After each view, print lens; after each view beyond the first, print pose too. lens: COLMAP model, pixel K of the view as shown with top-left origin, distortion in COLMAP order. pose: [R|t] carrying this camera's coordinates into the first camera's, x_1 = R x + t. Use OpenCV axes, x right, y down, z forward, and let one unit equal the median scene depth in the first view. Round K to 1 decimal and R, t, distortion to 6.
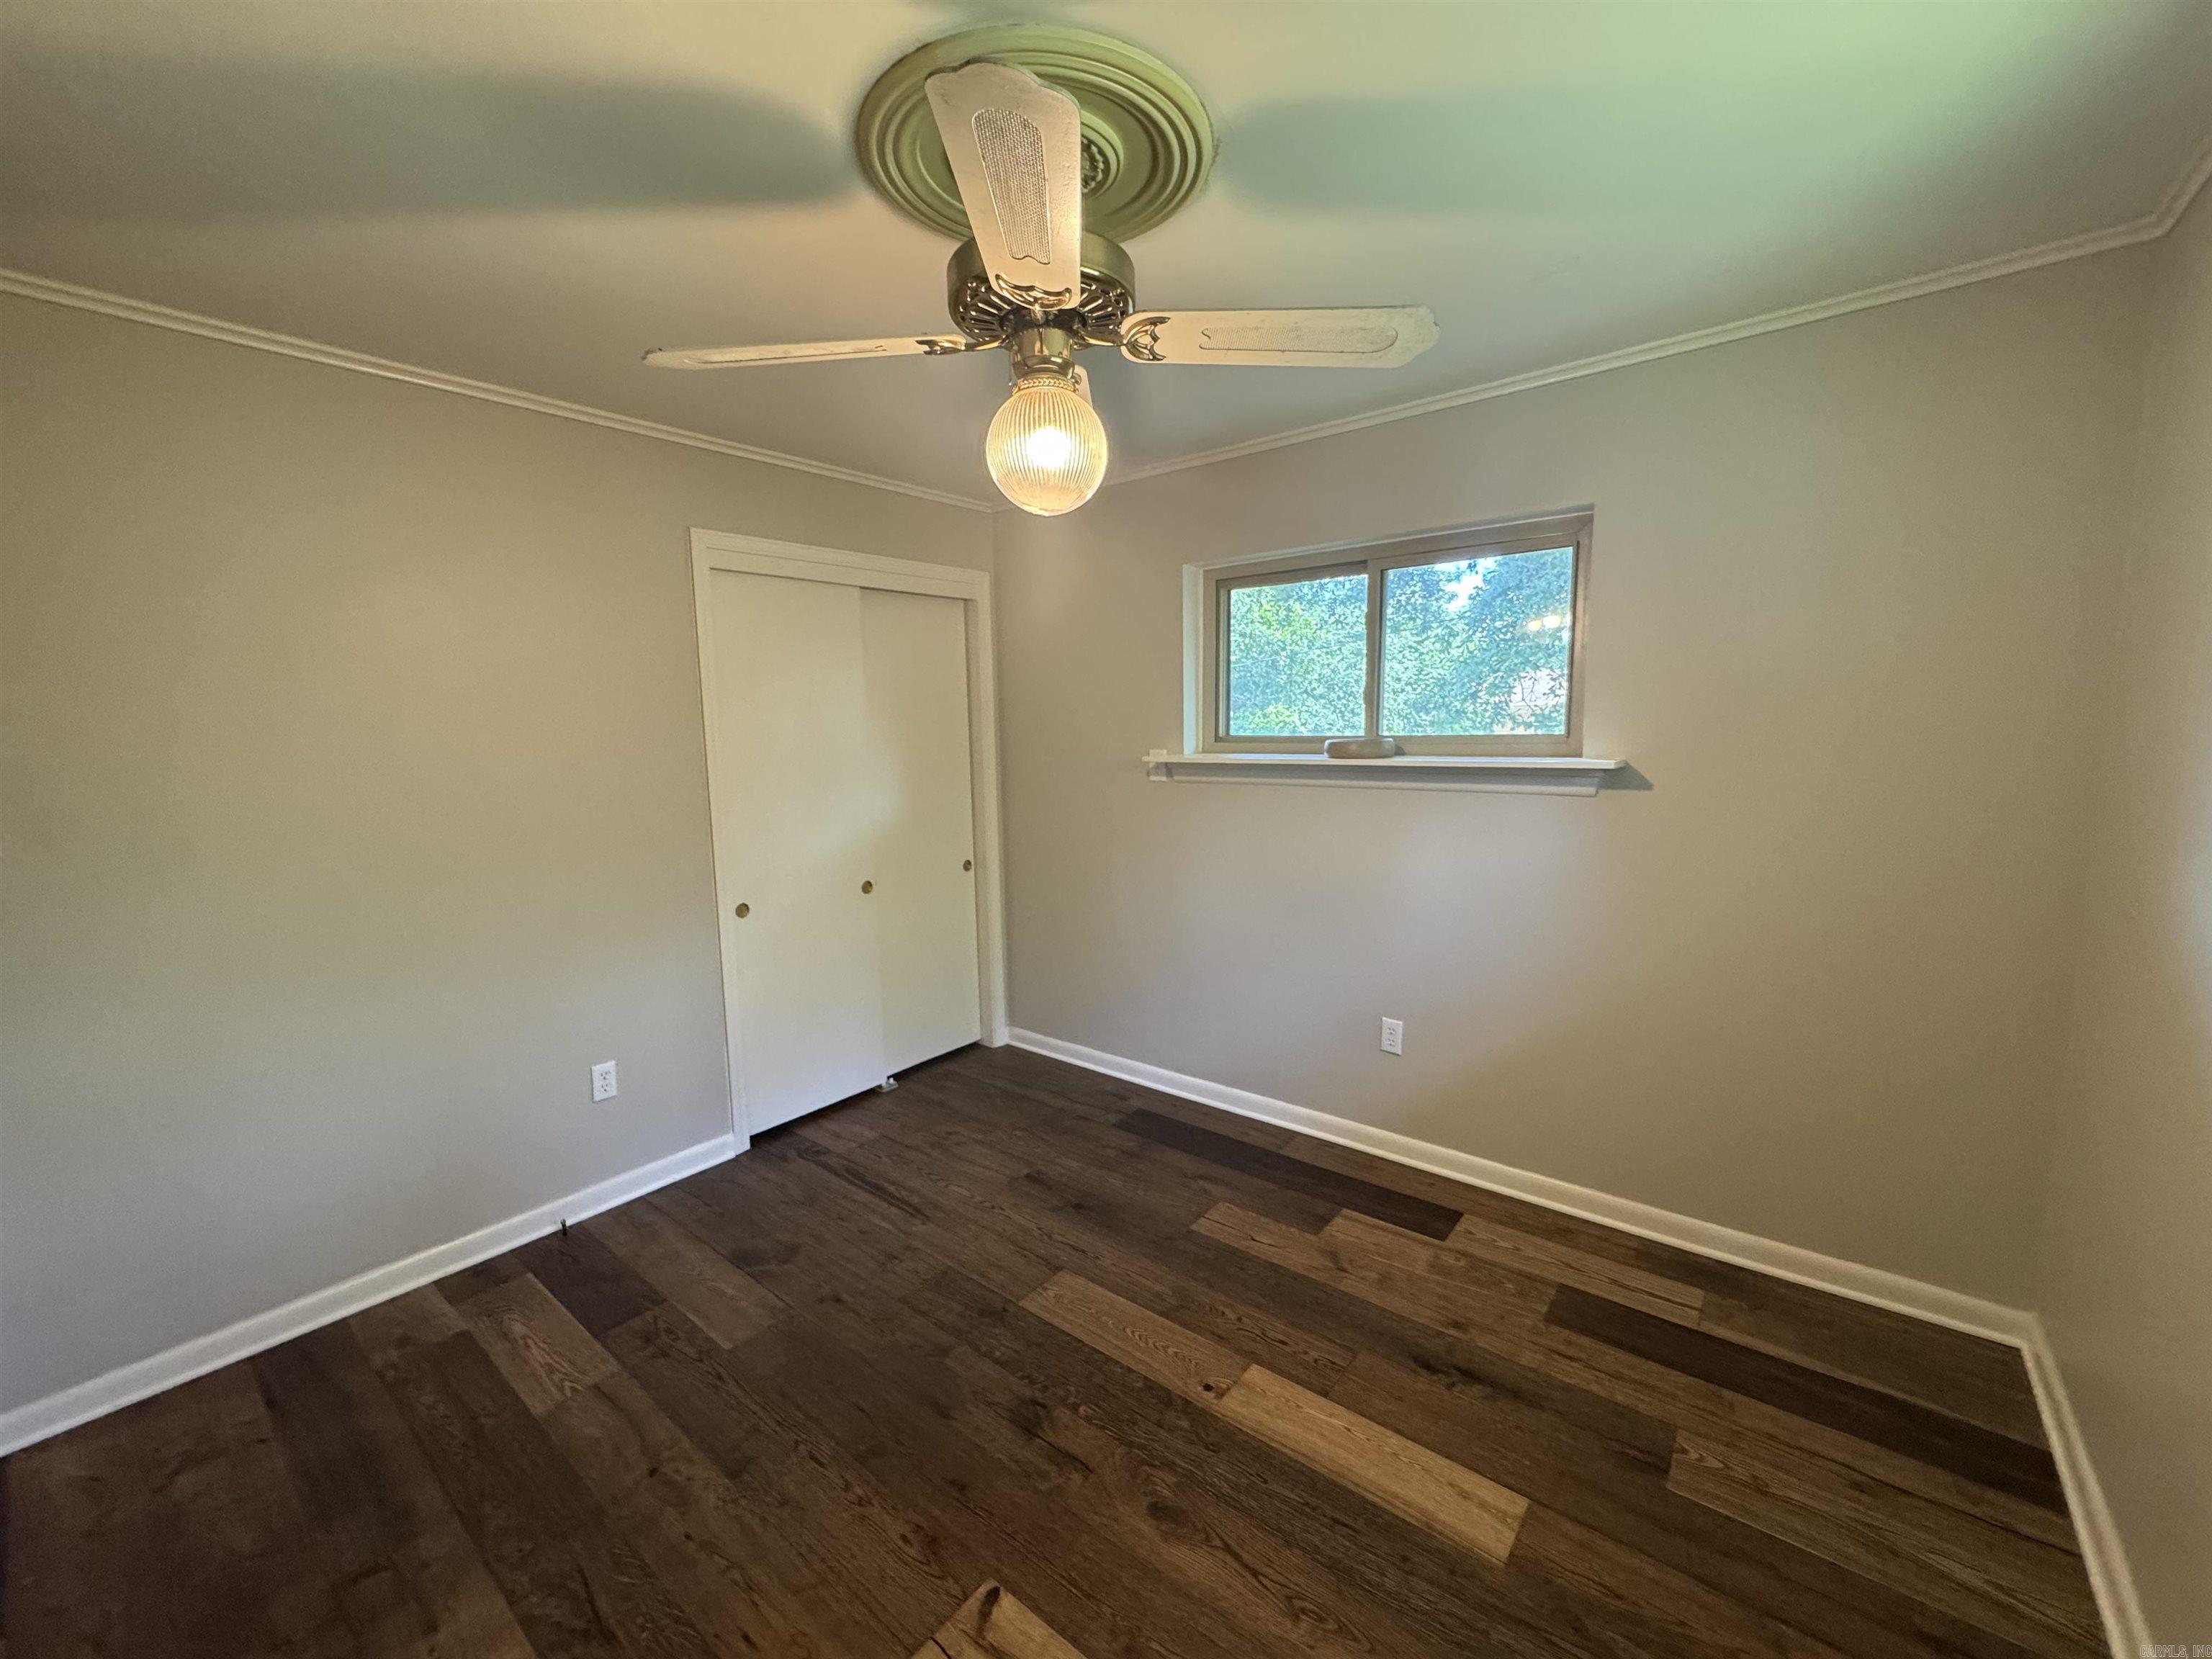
lens RADIAL K [[884.6, 0, 1101.5], [0, 884.6, 830.6], [0, 0, 1]] dist [-0.003681, 0.000191]
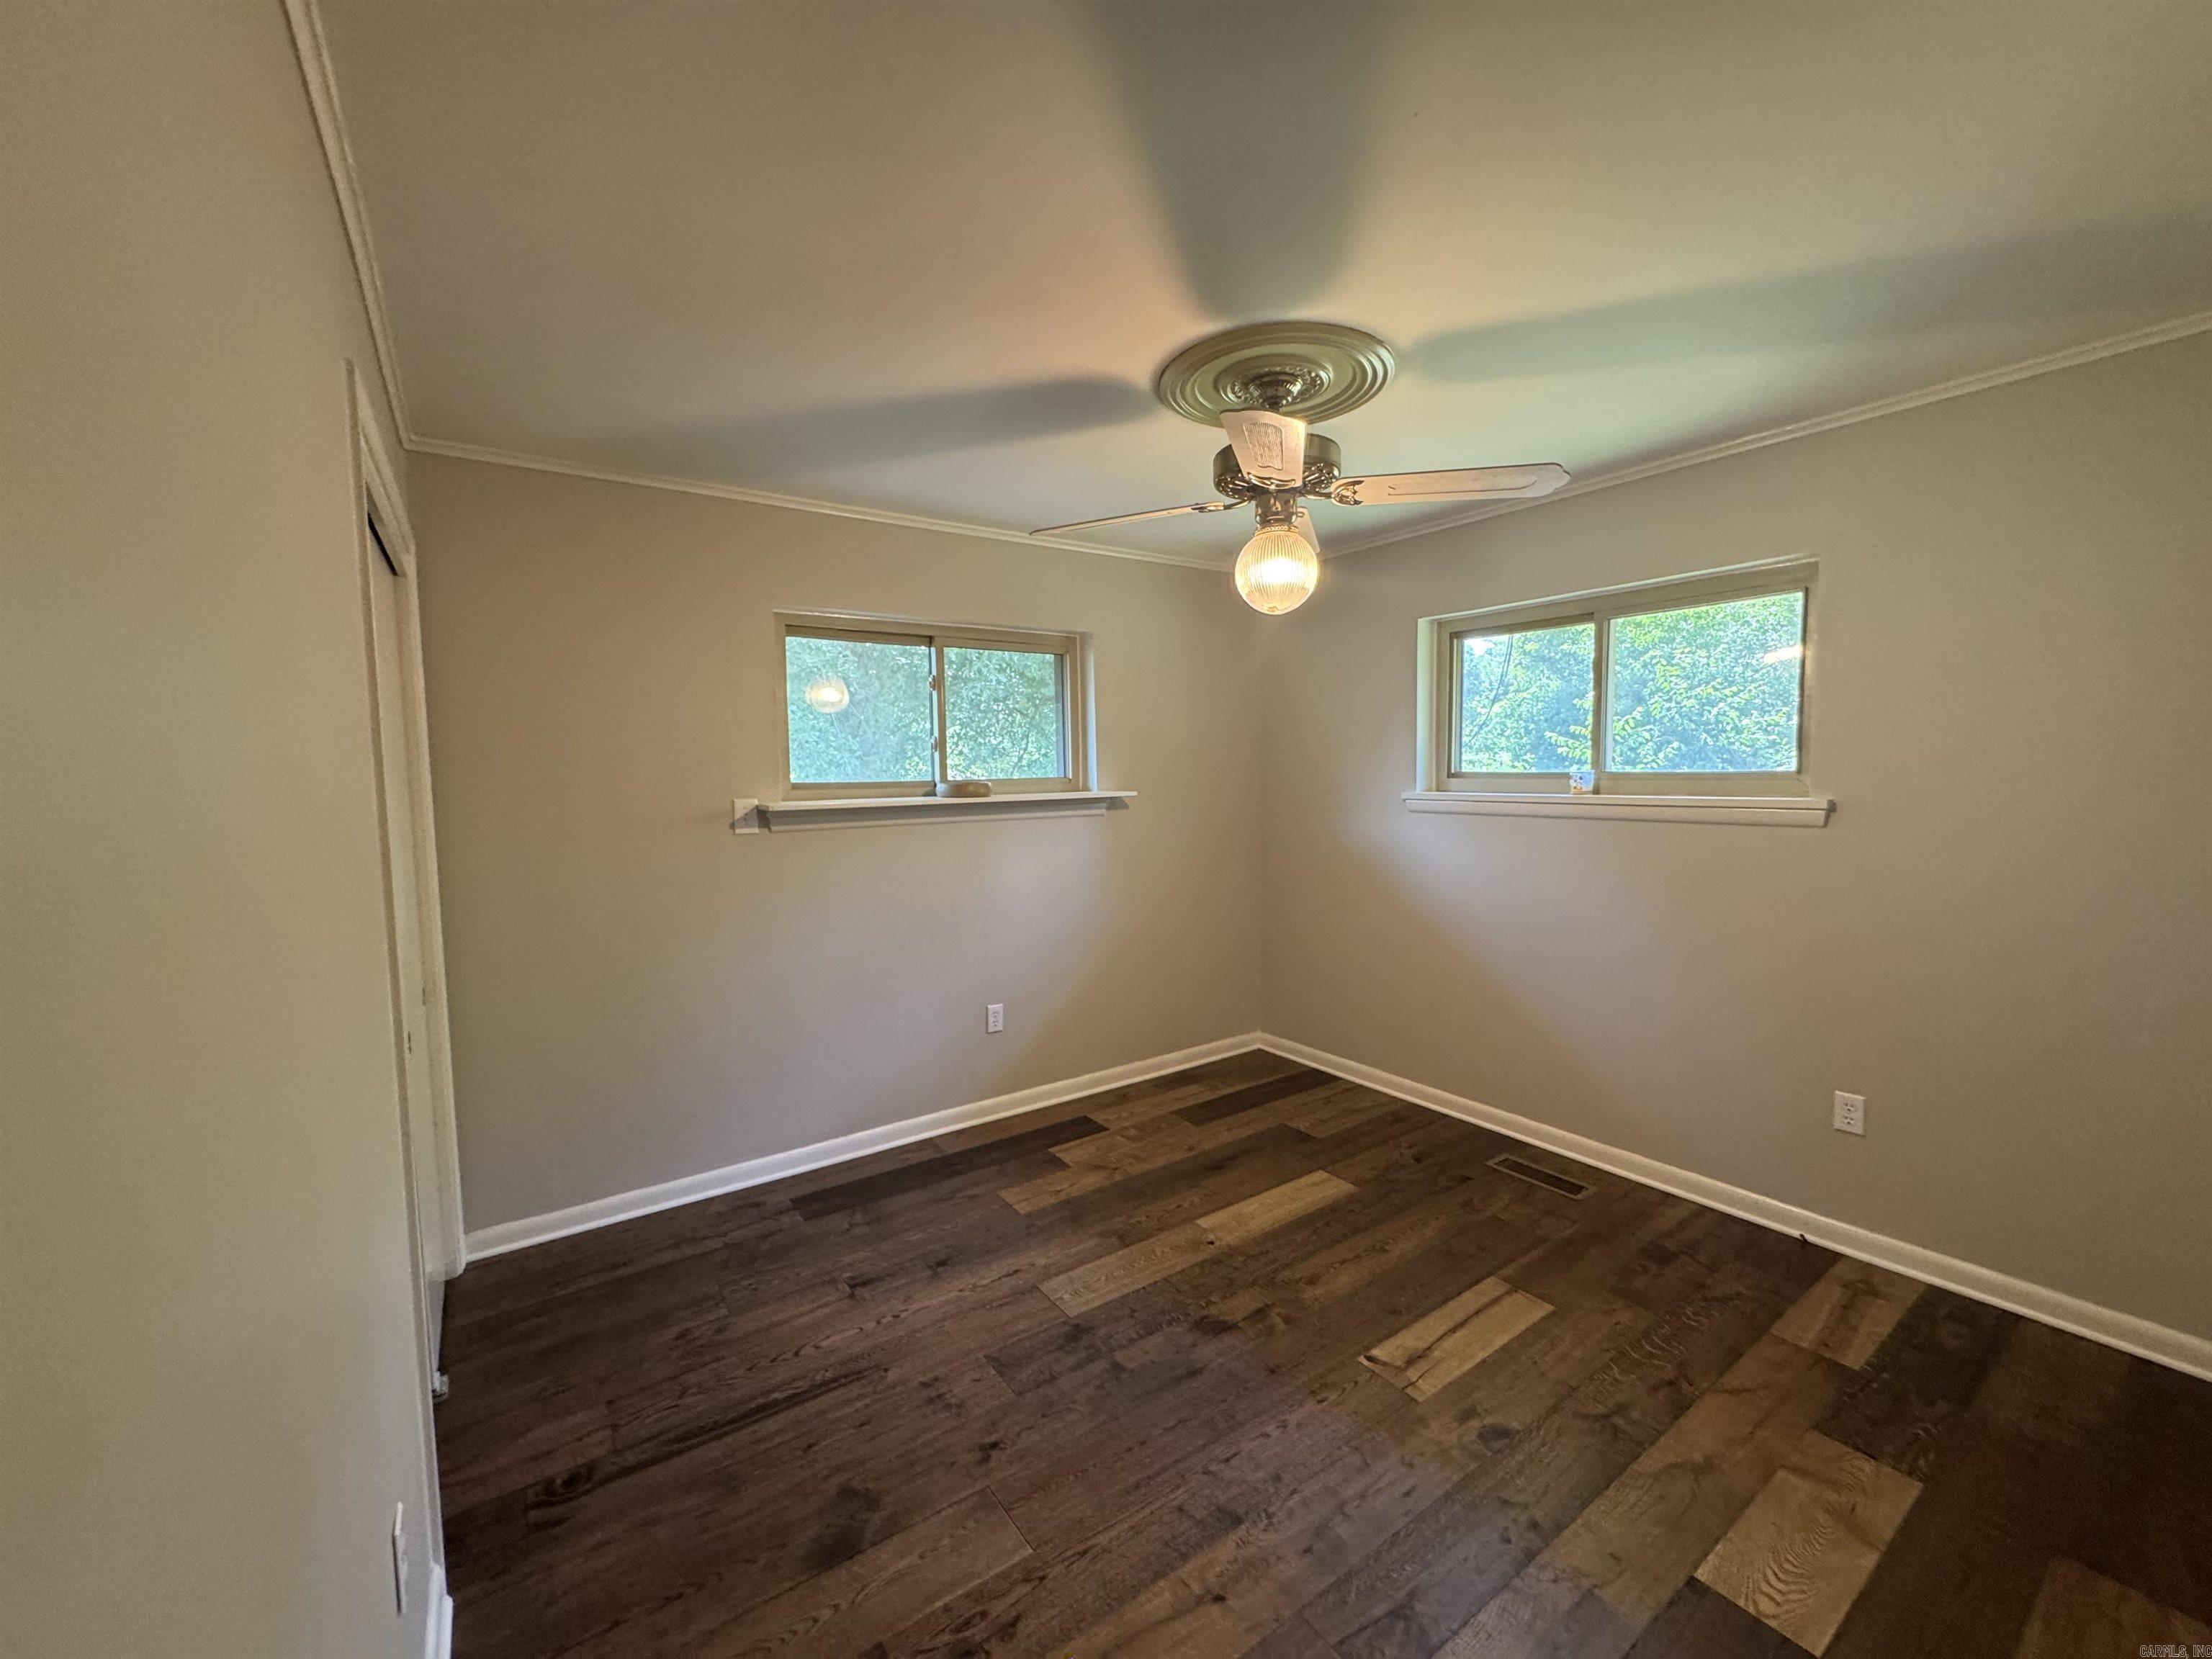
lens RADIAL K [[884.6, 0, 1105.7], [0, 884.6, 831.4], [0, 0, 1]] dist [-0.003681, 0.000191]
pose [[0.269976, -0.052410, 0.961440, -0.988505], [0.128805, 0.991509, 0.017880, -0.038178], [-0.954213, 0.119011, 0.274434, 0.576547]]
